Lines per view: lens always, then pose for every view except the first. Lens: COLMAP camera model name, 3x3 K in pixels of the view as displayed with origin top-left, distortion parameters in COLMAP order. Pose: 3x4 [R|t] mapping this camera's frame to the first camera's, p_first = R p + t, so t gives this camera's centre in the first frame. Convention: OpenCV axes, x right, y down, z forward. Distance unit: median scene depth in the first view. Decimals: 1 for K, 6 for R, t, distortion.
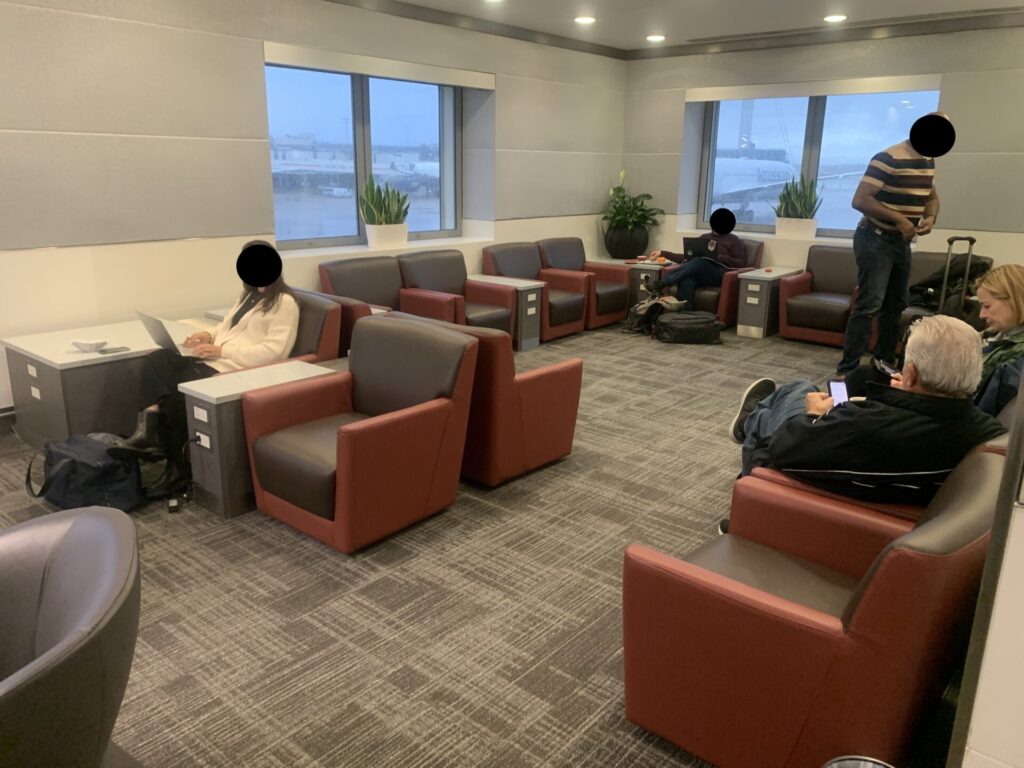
lens RADIAL K [[779.9, 0, 512.0], [0, 779.9, 384.0], [0, 0, 1]] dist [0.065190, -0.000241]
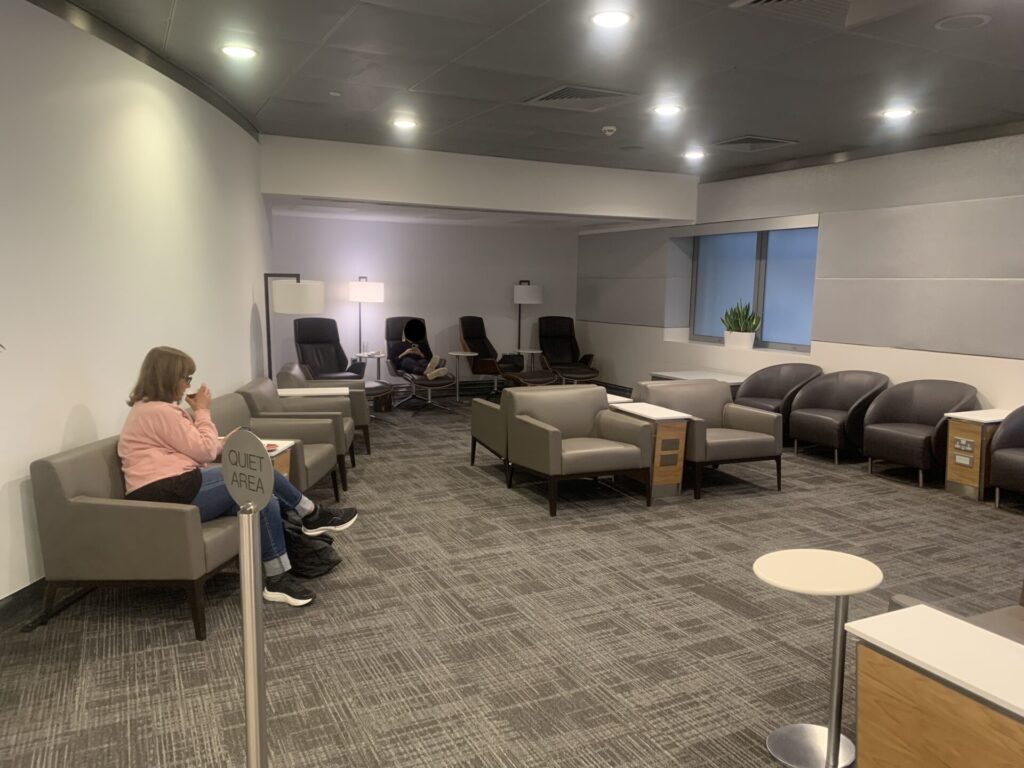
lens RADIAL K [[779.9, 0, 512.0], [0, 779.9, 384.0], [0, 0, 1]] dist [0.065190, -0.000241]
pose [[-0.382977, 0.097188, -0.918631, 1.024725], [-0.272065, 0.938475, 0.212711, -0.320090], [0.882785, 0.331391, -0.332973, 1.111943]]
